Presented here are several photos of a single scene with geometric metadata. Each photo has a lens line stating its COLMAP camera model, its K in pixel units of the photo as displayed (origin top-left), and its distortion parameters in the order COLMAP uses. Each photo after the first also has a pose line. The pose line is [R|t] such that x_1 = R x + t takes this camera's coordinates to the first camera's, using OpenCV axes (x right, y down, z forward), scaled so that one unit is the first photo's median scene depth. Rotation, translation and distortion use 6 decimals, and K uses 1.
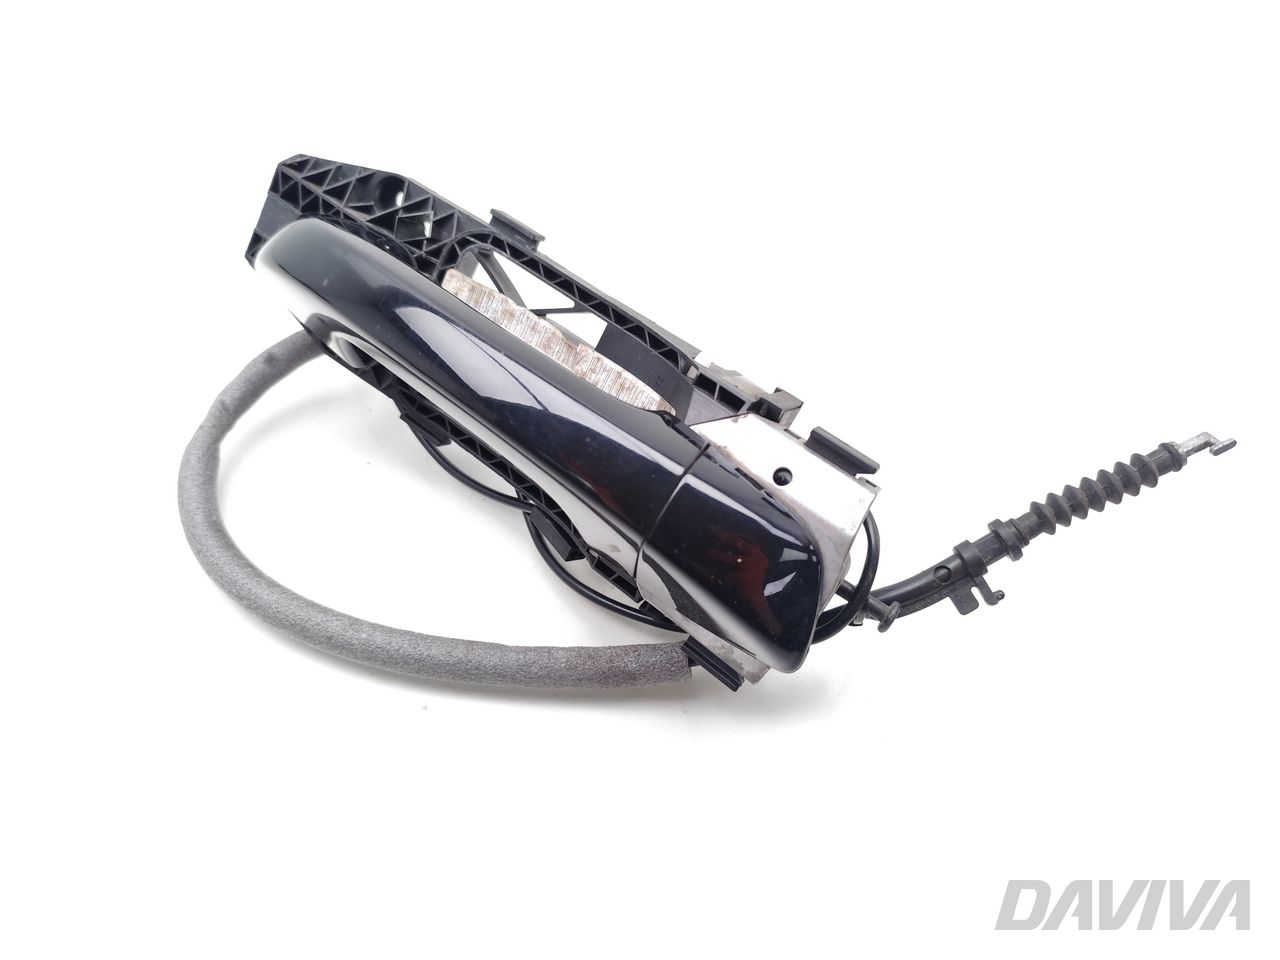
lens RADIAL K [[858.7, 0, 640.0], [0, 858.7, 480.0], [0, 0, 1]] dist [0.001021, -0.000048]
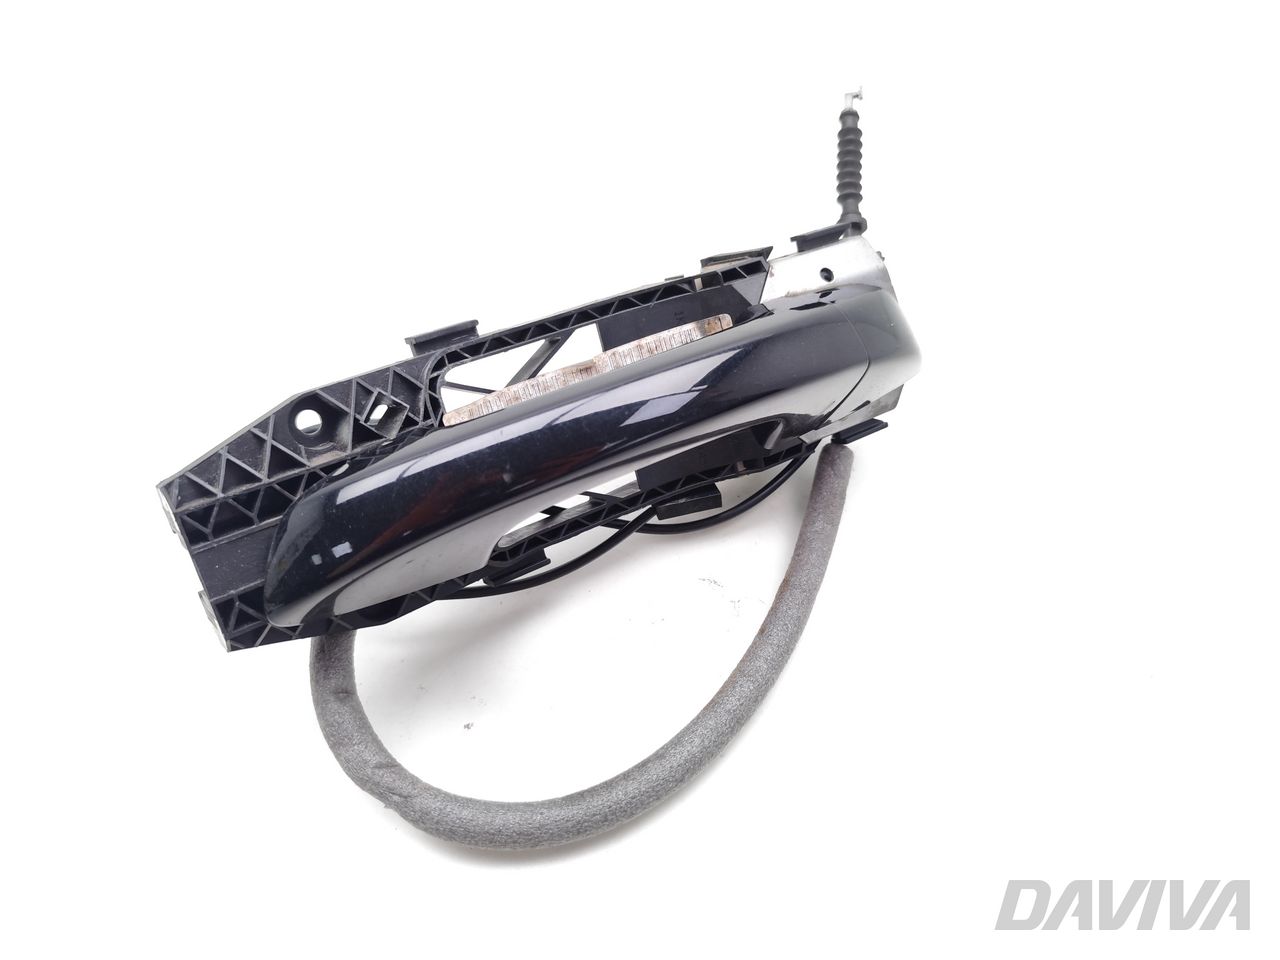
lens RADIAL K [[858.7, 0, 640.0], [0, 858.7, 480.0], [0, 0, 1]] dist [0.001021, -0.000048]
pose [[0.361475, -0.756996, 0.544328, -0.697353], [0.718267, 0.598325, 0.355105, -0.384966], [-0.594498, 0.262611, 0.760005, 0.230812]]
